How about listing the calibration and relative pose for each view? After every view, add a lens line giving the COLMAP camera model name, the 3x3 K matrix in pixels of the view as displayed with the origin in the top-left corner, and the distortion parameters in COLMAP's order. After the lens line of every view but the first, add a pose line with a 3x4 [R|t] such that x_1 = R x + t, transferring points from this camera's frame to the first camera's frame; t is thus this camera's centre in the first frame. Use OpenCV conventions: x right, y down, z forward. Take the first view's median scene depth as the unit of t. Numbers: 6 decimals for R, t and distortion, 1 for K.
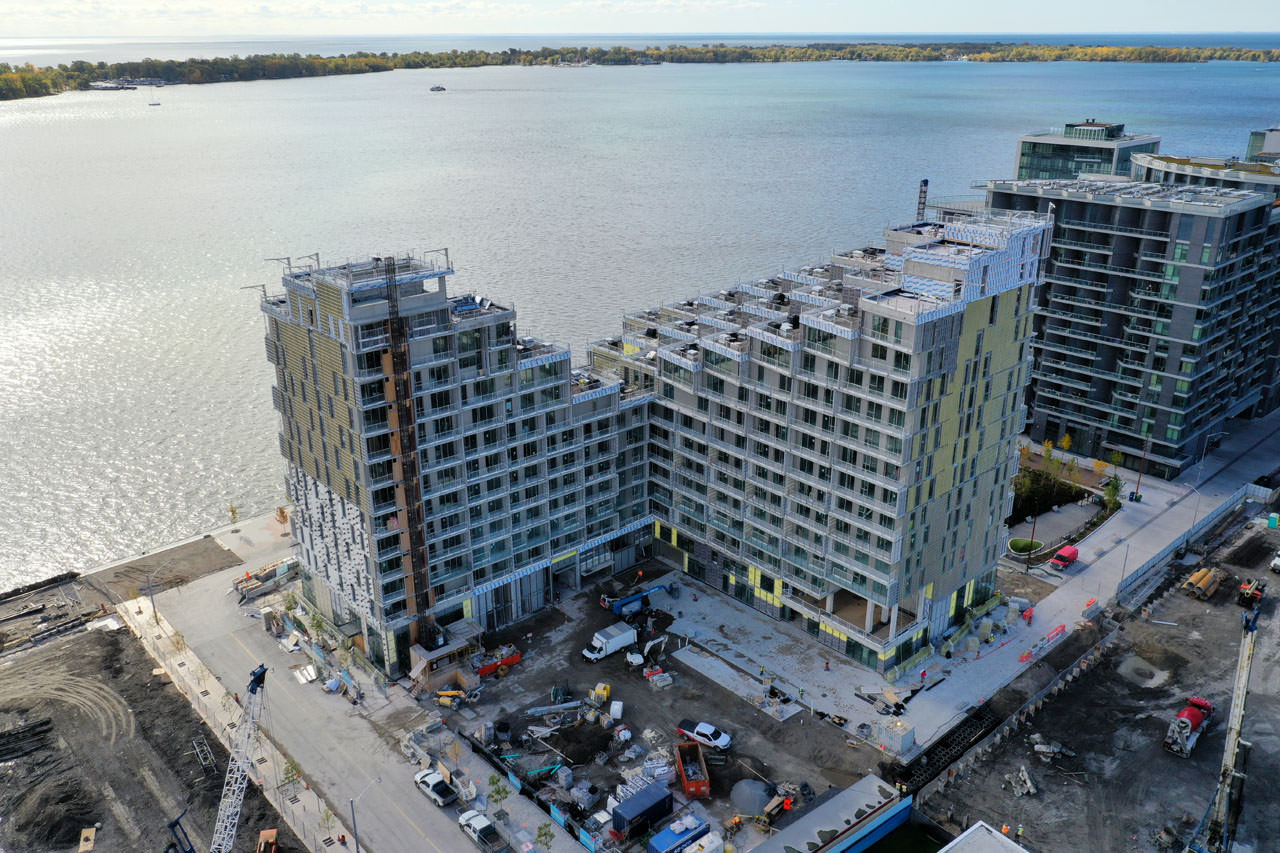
lens RADIAL K [[1003.4, 0, 642.5], [0, 1003.4, 430.4], [0, 0, 1]] dist [0.001899, -0.026829]
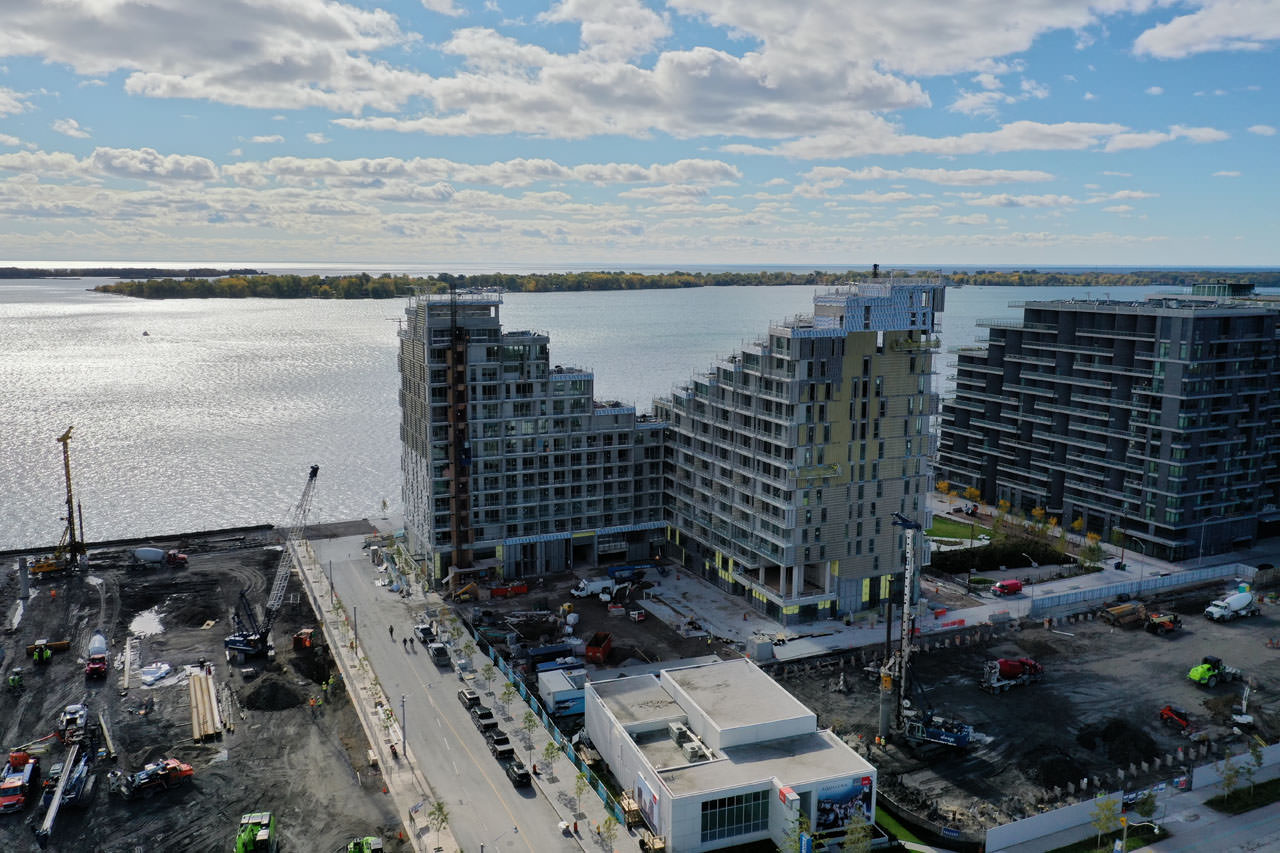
lens RADIAL K [[1003.4, 0, 641.2], [0, 1003.4, 420.3], [0, 0, 1]] dist [0.001899, -0.026829]
pose [[0.954280, 0.054135, -0.293972, 0.386002], [-0.116894, 0.972731, -0.200325, 0.243112], [0.275111, 0.225529, 0.934586, -0.253396]]
